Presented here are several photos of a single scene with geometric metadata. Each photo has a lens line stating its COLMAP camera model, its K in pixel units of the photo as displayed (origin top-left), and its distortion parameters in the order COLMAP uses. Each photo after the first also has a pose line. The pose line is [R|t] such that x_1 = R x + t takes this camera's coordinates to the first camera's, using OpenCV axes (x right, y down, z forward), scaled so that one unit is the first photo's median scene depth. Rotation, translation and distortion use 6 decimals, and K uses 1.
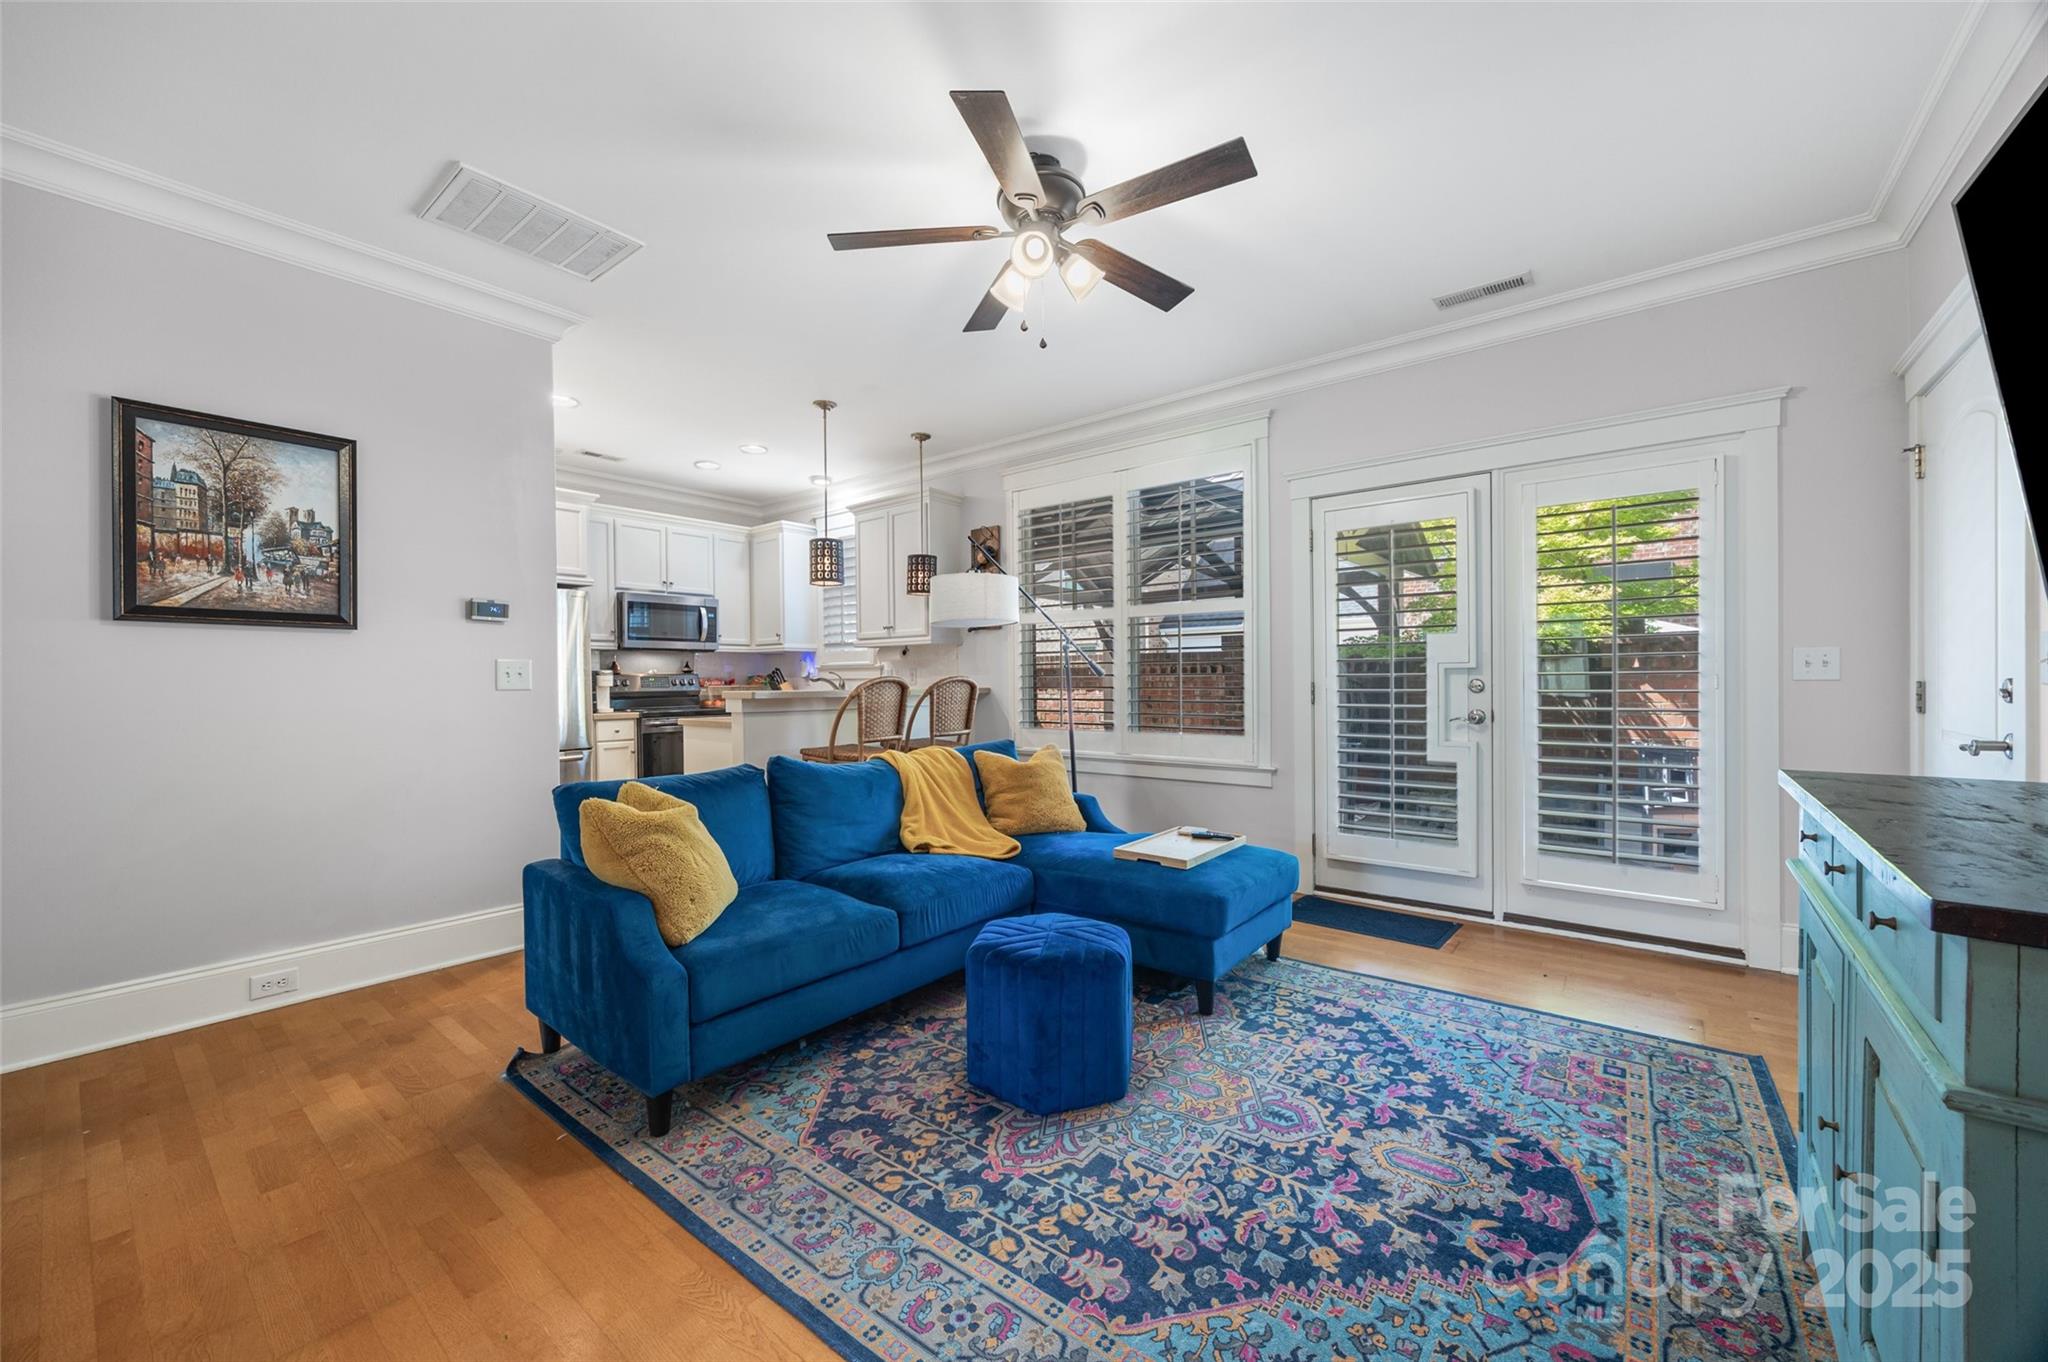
lens RADIAL K [[789.2, 0, 1014.3], [0, 789.2, 672.4], [0, 0, 1]] dist [-0.001549, -0.000118]
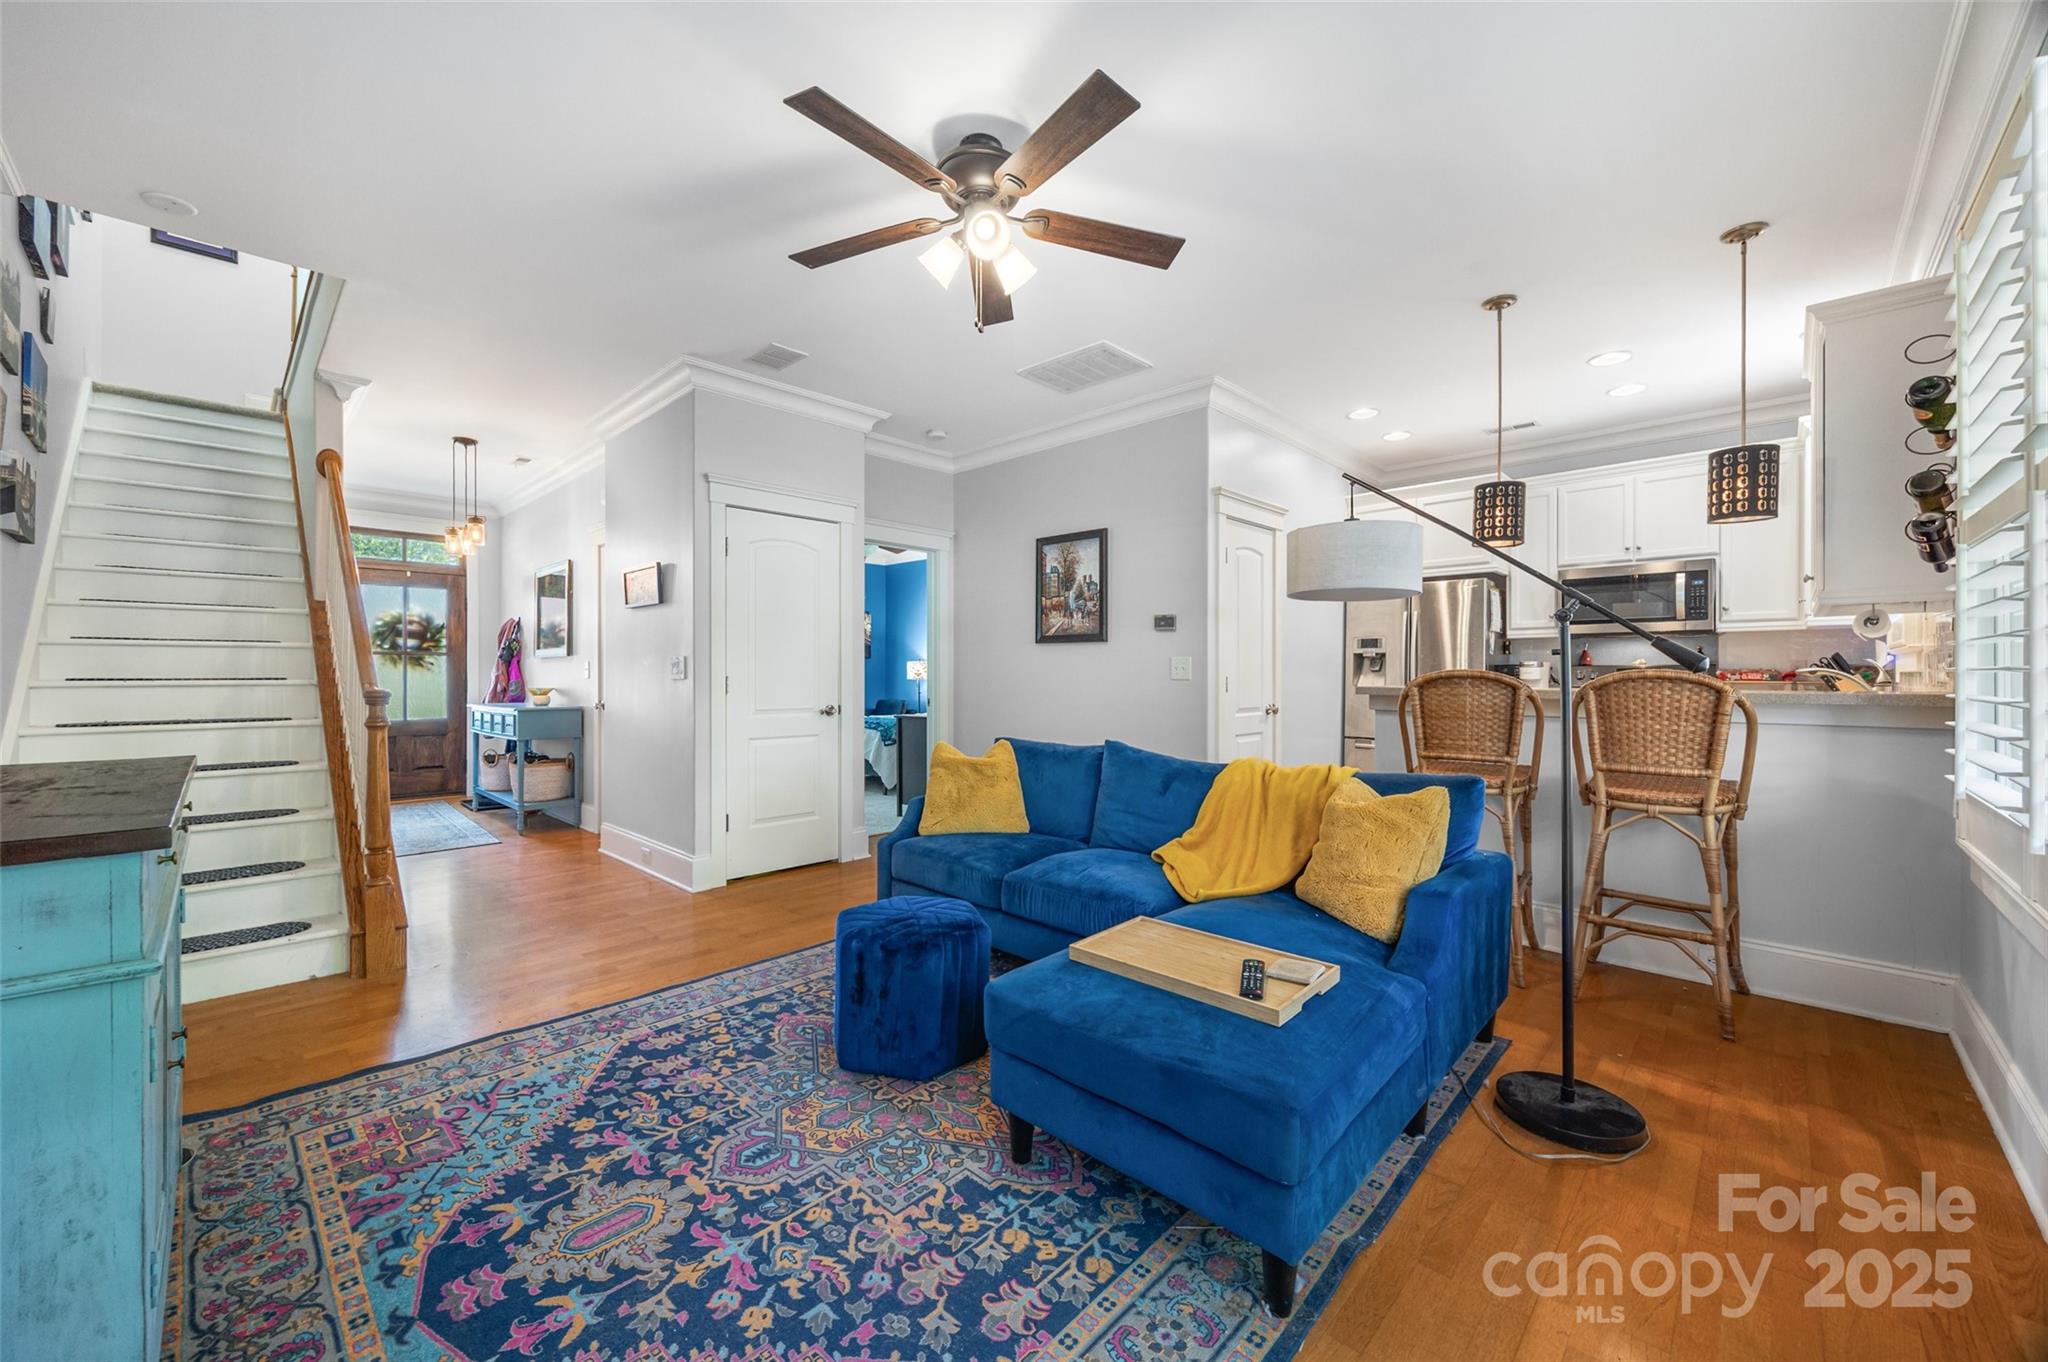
lens RADIAL K [[789.2, 0, 1014.3], [0, 789.2, 672.4], [0, 0, 1]] dist [-0.001549, -0.000118]
pose [[-0.095542, 0.008245, -0.995391, 1.318635], [0.008928, 0.999933, 0.007425, -0.004558], [0.995385, -0.008177, -0.095609, 1.500895]]
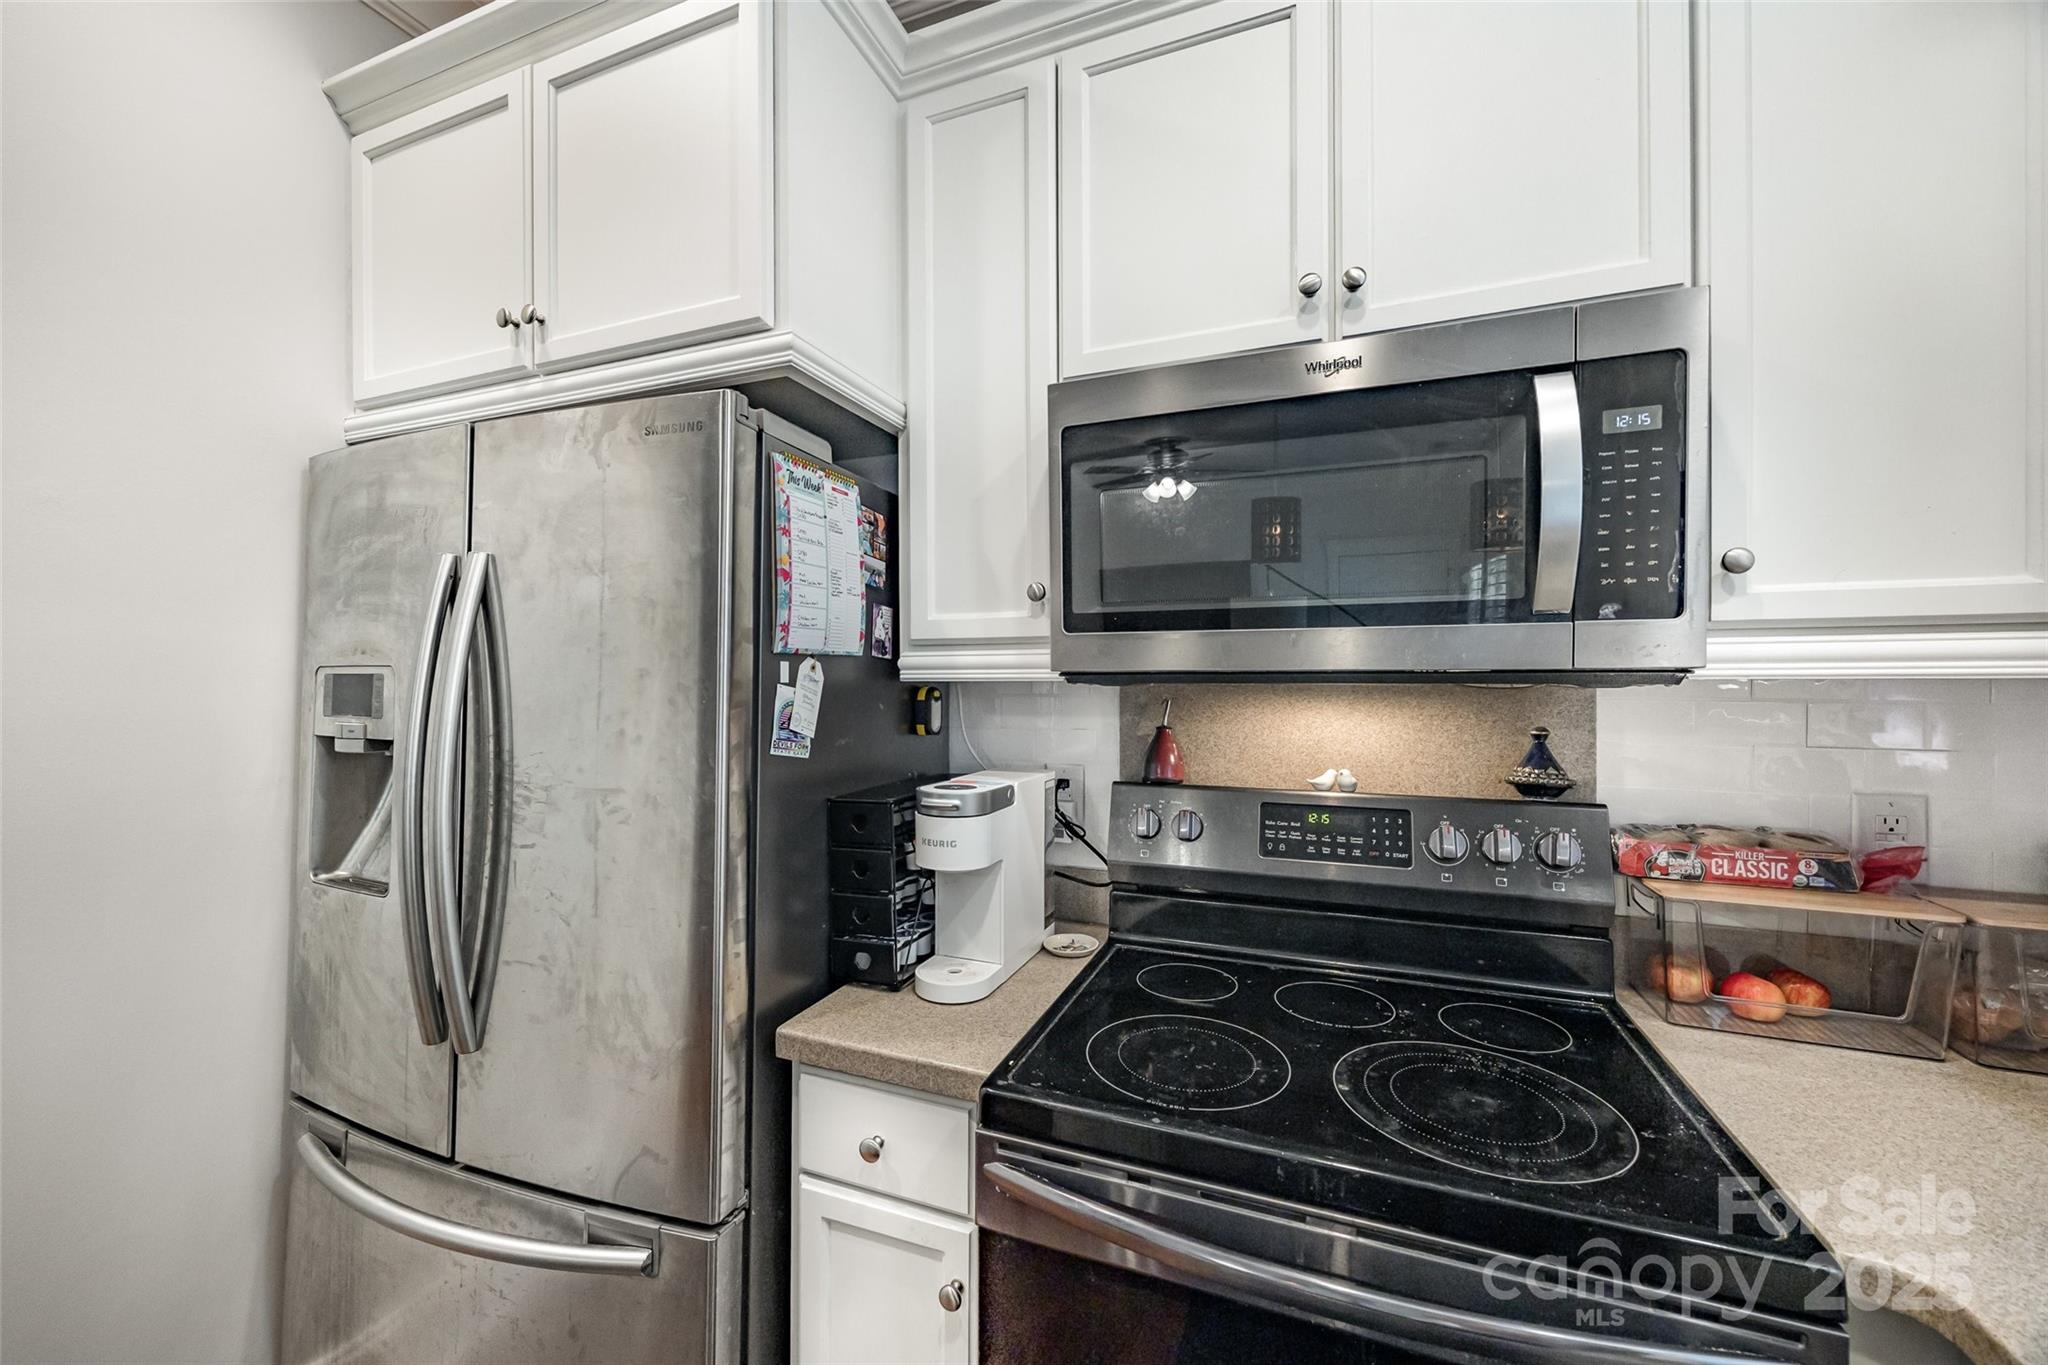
lens RADIAL K [[789.2, 0, 1014.3], [0, 789.2, 673.9], [0, 0, 1]] dist [-0.001549, -0.000118]
pose [[0.294189, 0.002646, -0.955743, -0.949948], [0.009344, 0.999940, 0.005644, -0.098763], [0.955701, -0.010591, 0.294147, 2.872043]]
